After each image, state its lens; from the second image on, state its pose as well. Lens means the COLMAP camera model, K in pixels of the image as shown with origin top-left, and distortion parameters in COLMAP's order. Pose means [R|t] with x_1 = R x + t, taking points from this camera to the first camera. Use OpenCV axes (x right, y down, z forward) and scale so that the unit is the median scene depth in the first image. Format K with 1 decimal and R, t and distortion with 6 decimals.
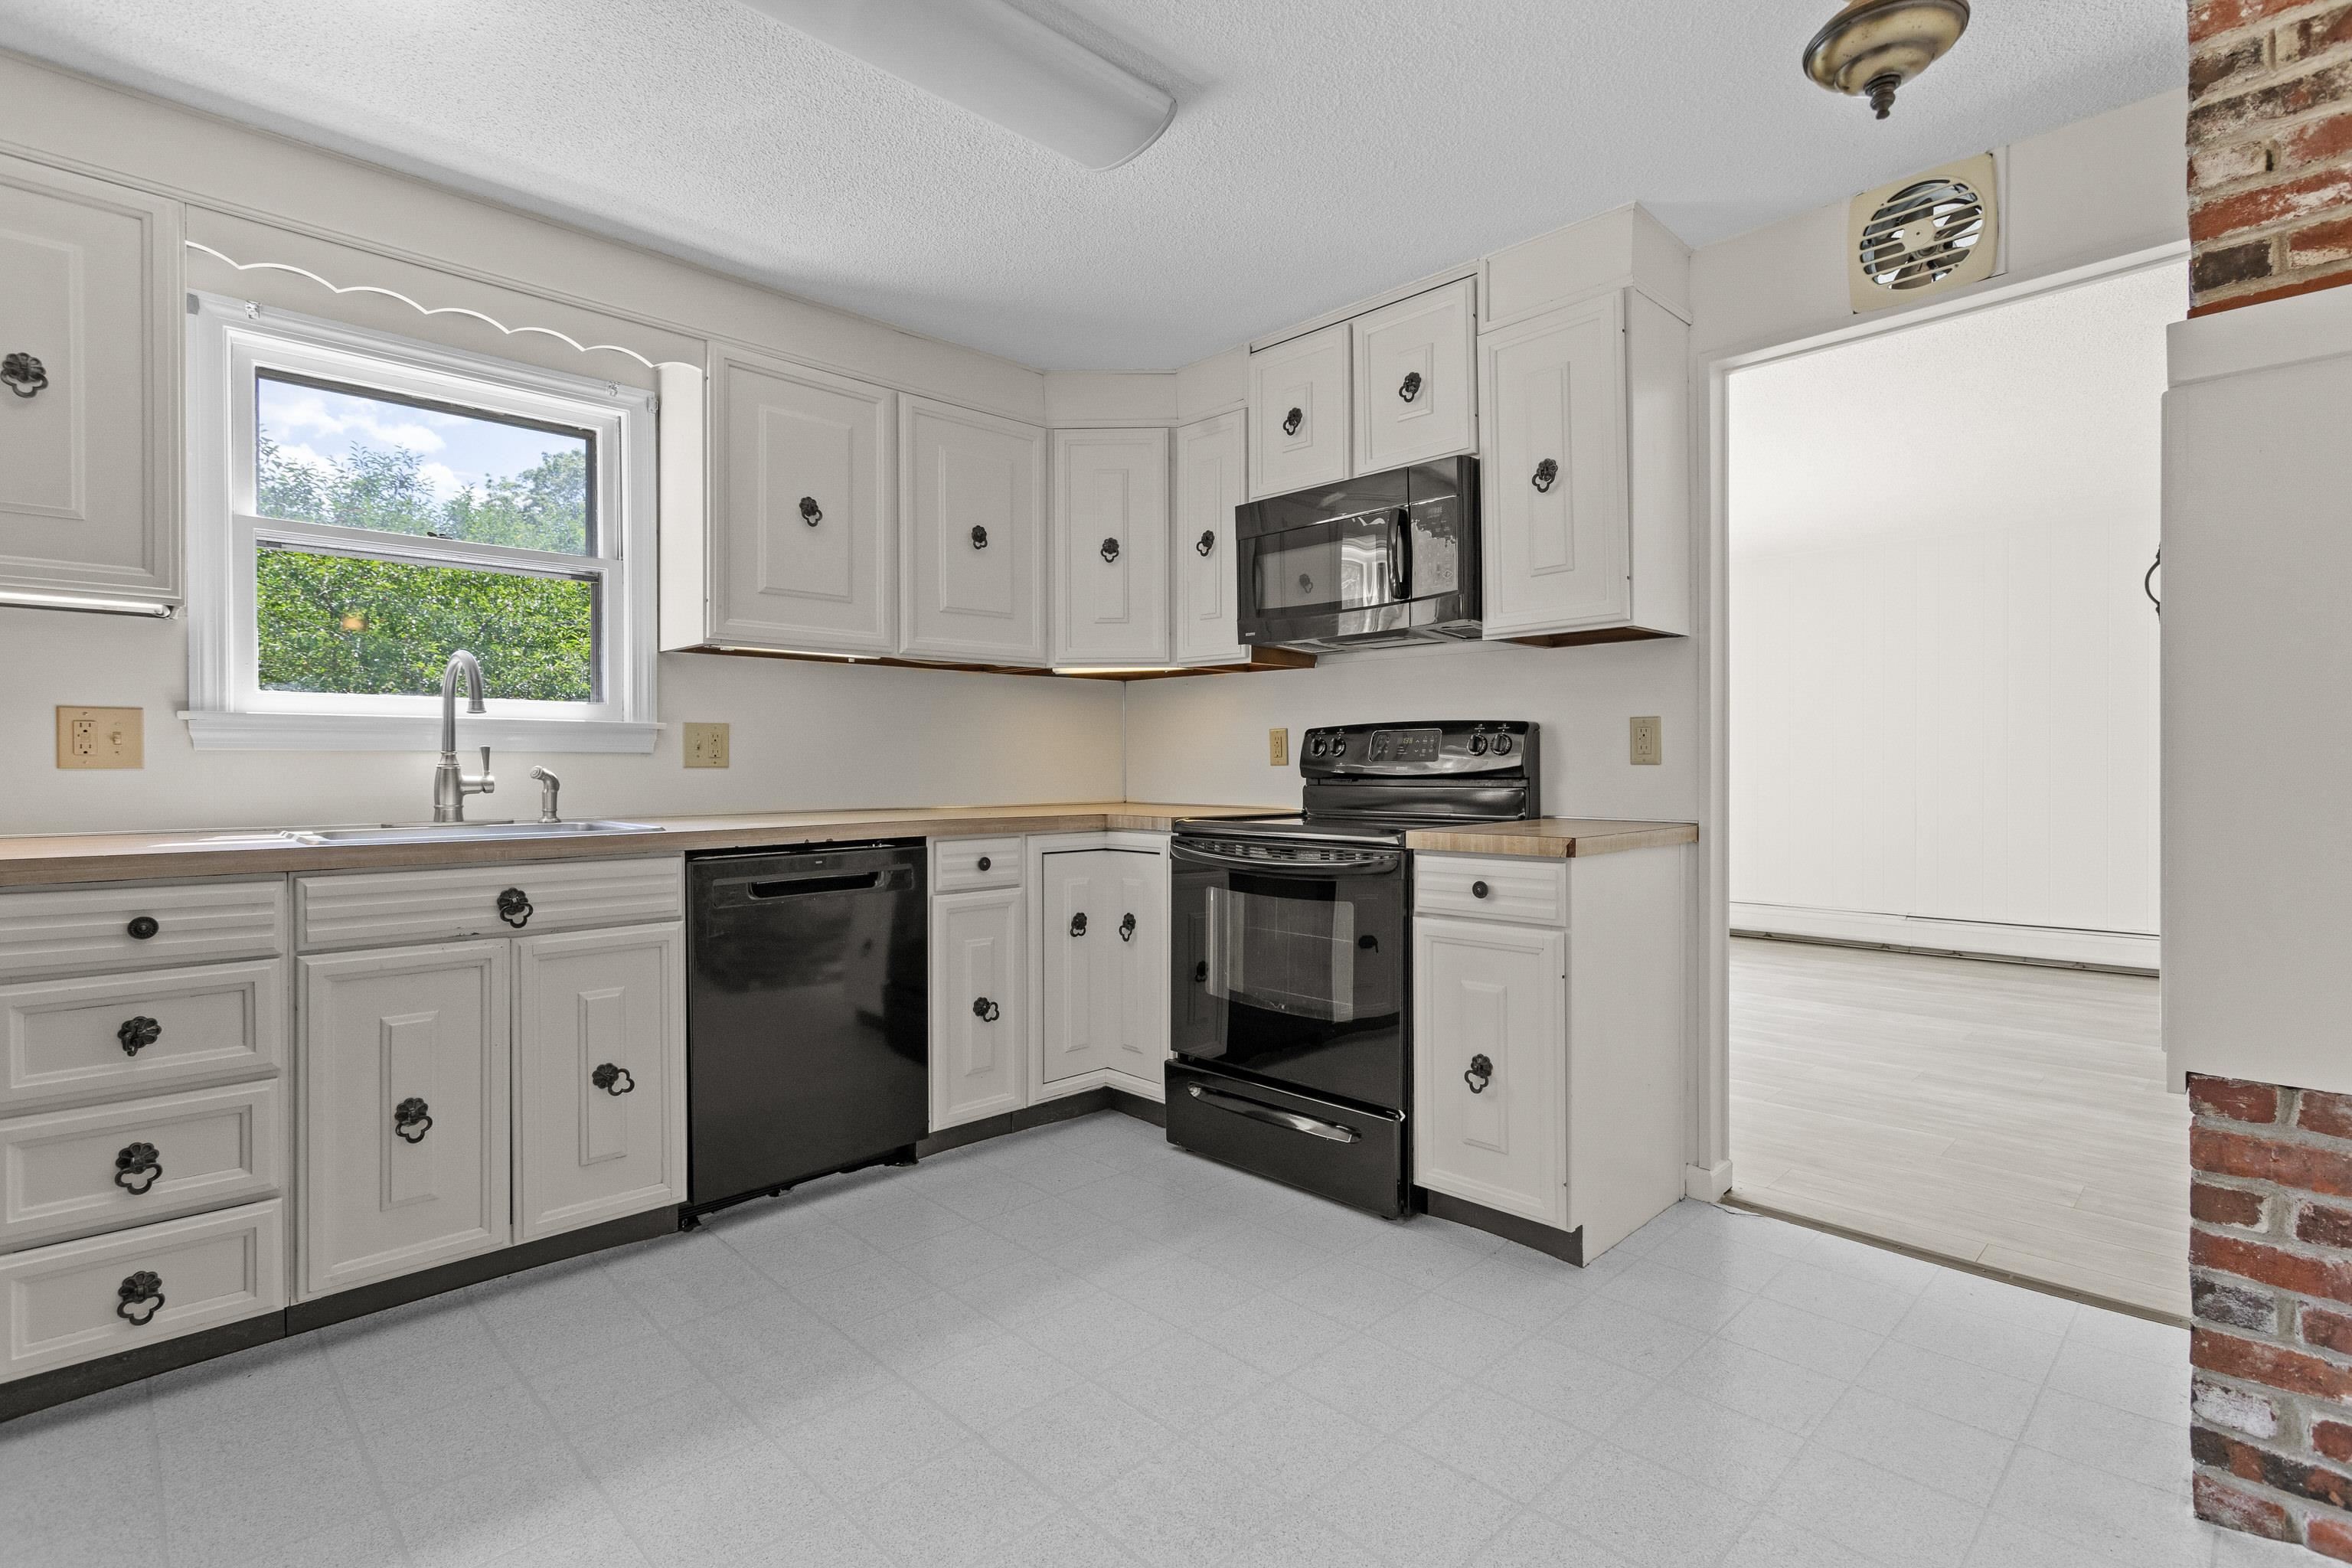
lens RADIAL K [[1115.8, 0, 1176.7], [0, 1115.8, 778.3], [0, 0, 1]] dist [0.000986, -0.000821]
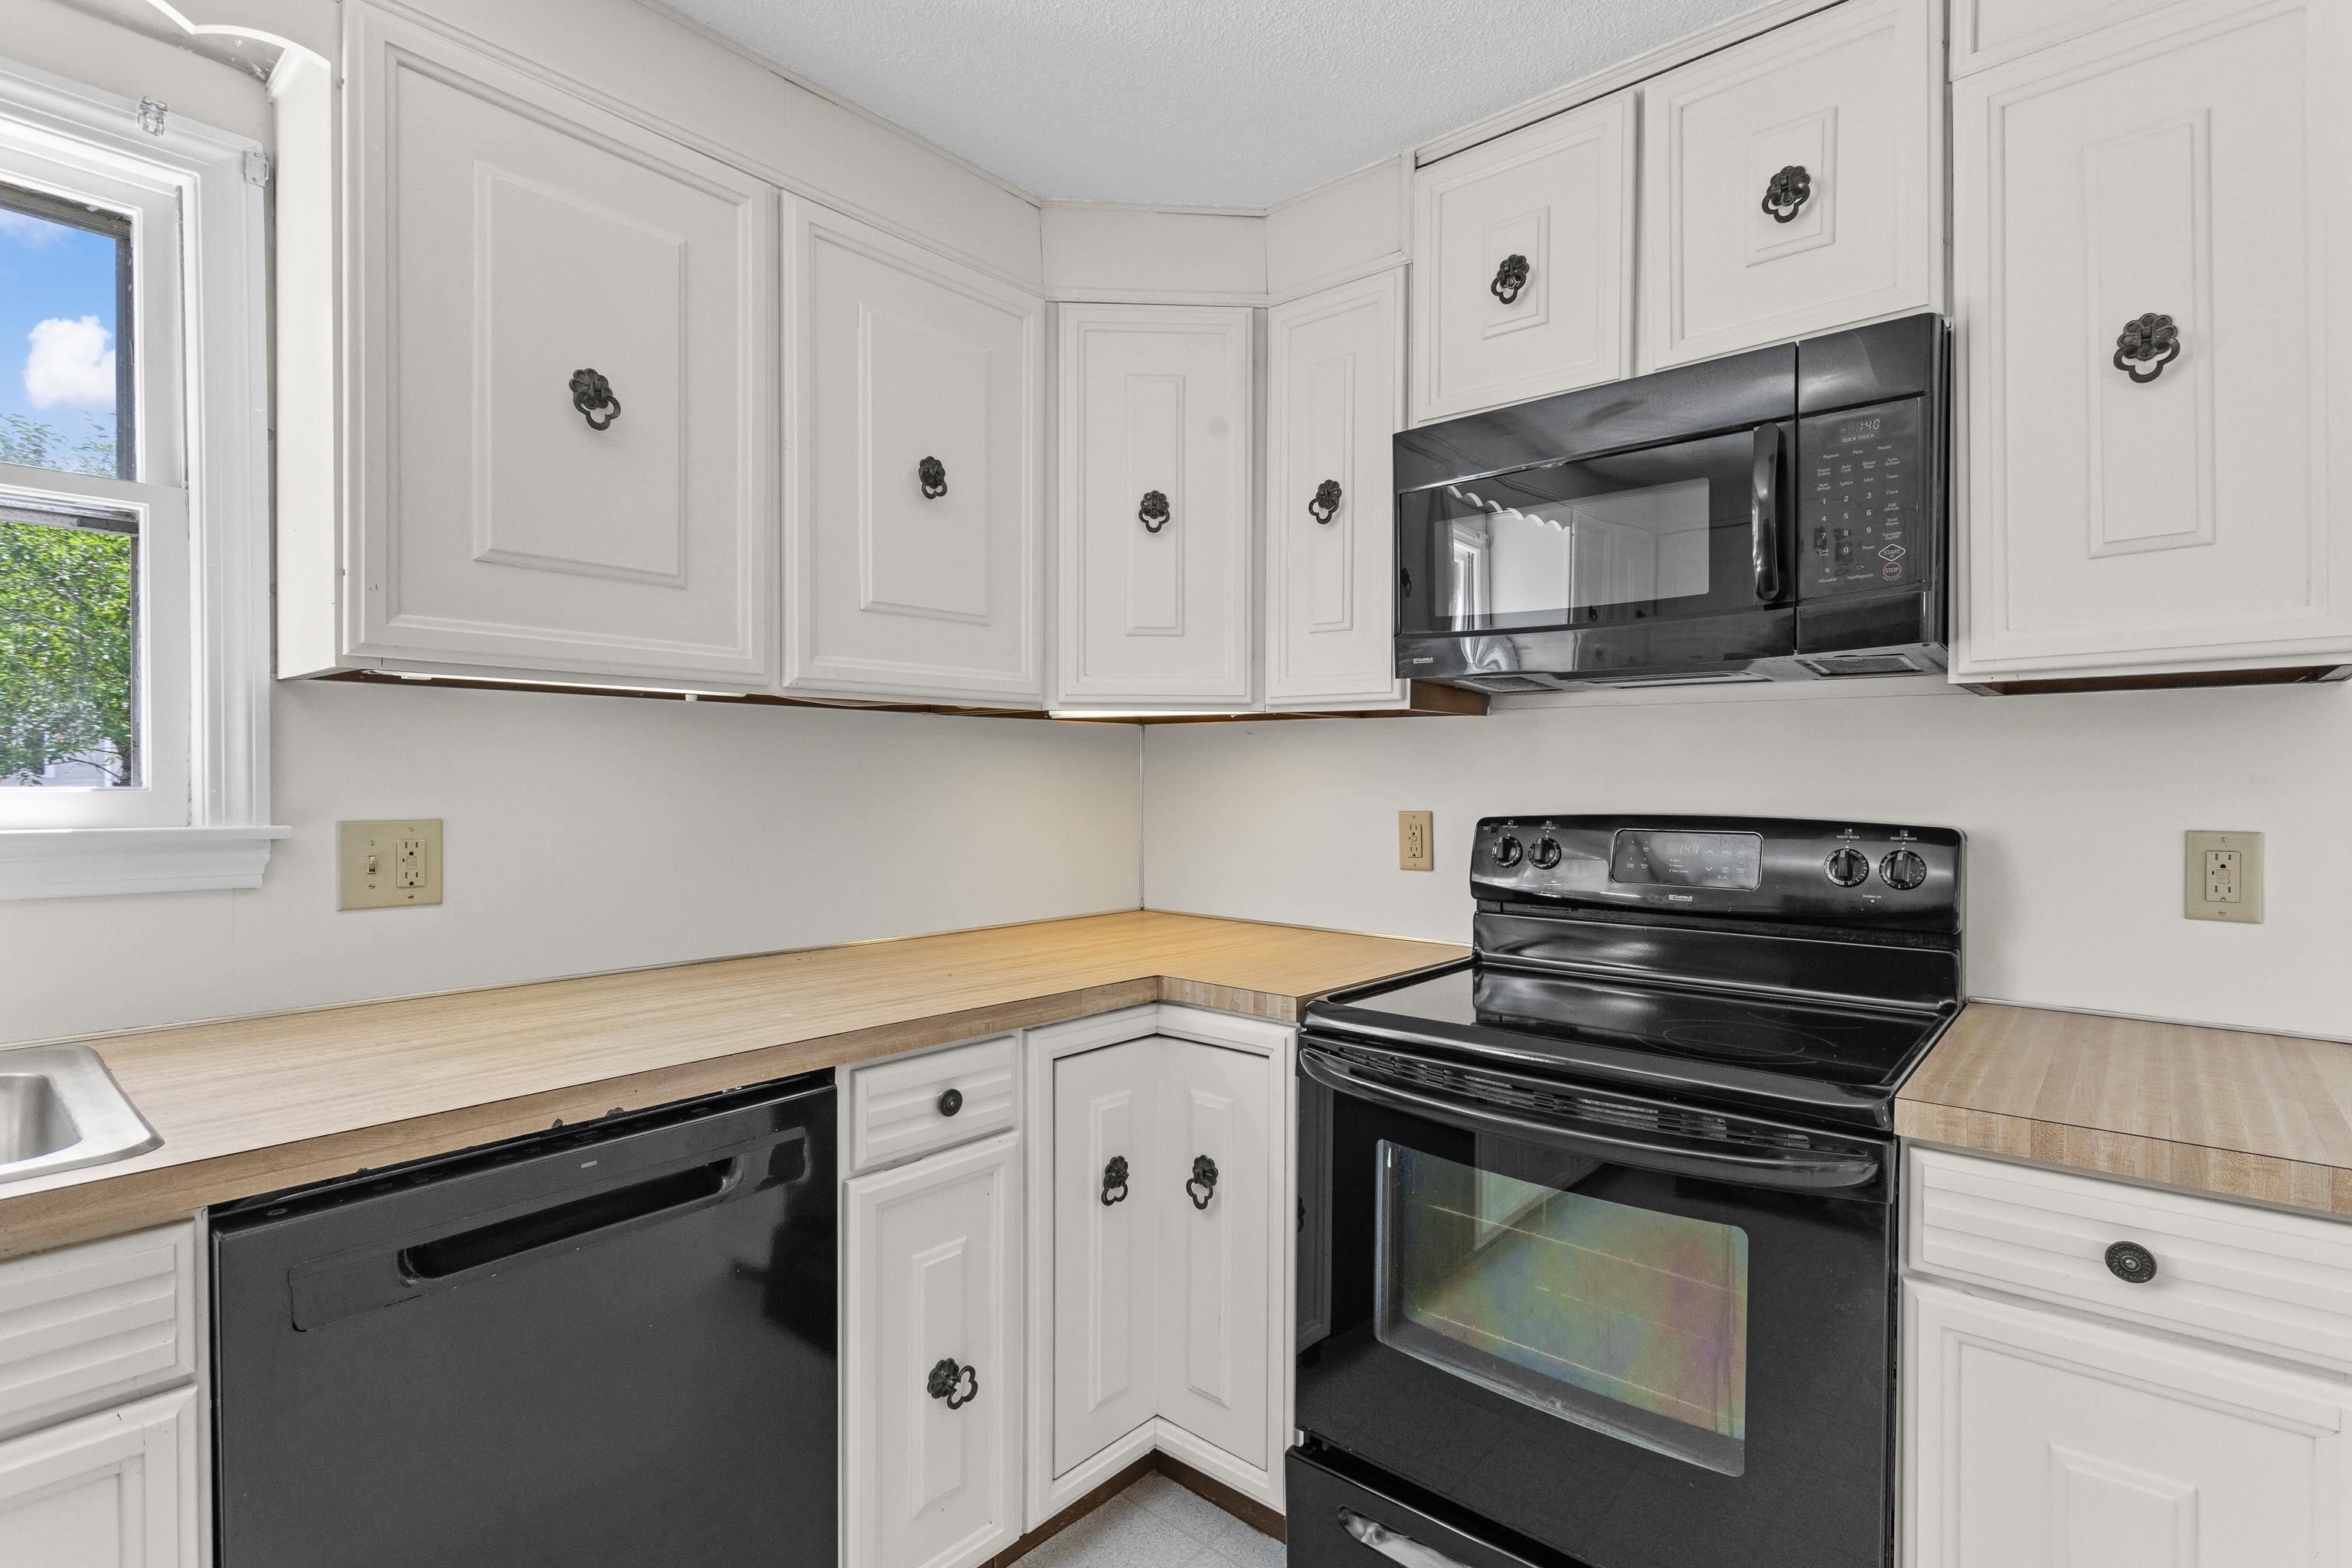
lens RADIAL K [[1115.8, 0, 1183.9], [0, 1115.8, 799.2], [0, 0, 1]] dist [0.000986, -0.000821]
pose [[0.996063, 0.003917, 0.088565, -0.118835], [-0.004678, 0.999954, 0.008389, -0.072167], [-0.088528, -0.008770, 0.996035, 0.512086]]
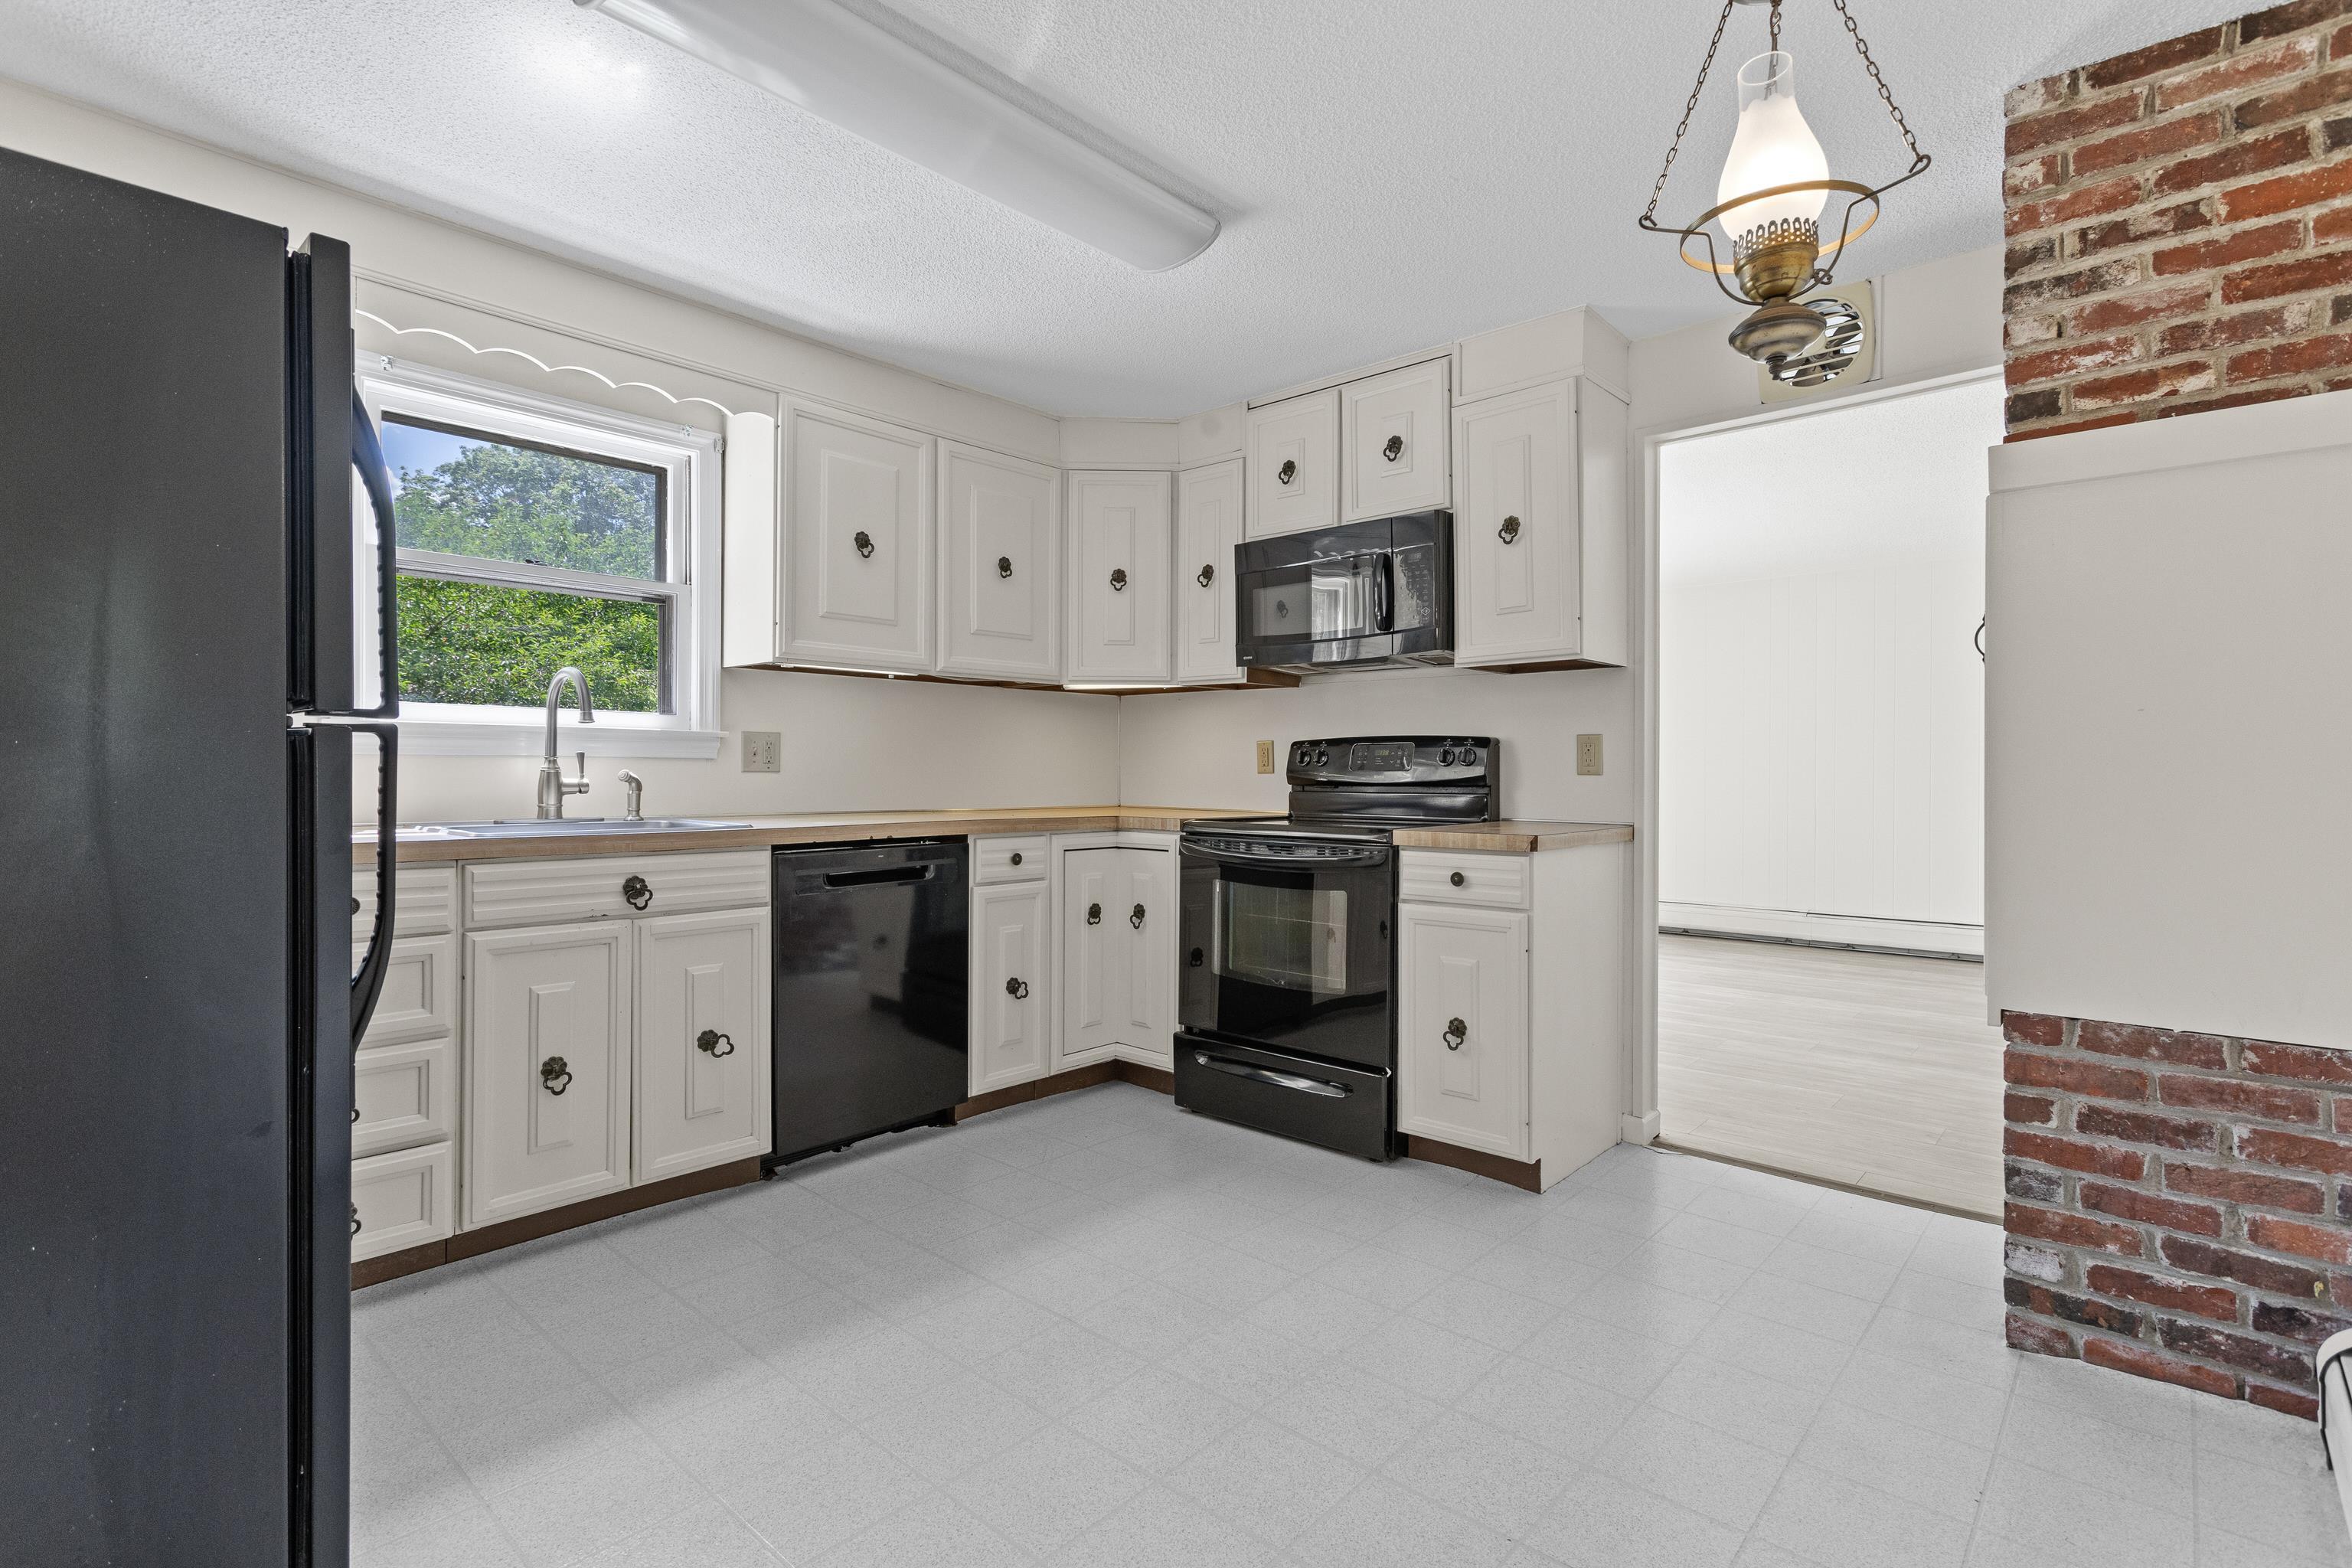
lens RADIAL K [[1115.8, 0, 1175.8], [0, 1115.8, 781.7], [0, 0, 1]] dist [0.000986, -0.000821]
pose [[0.998123, 0.006039, 0.060949, -0.086321], [-0.005827, 0.999976, -0.003661, 0.001684], [-0.060969, 0.003299, 0.998134, -0.145981]]
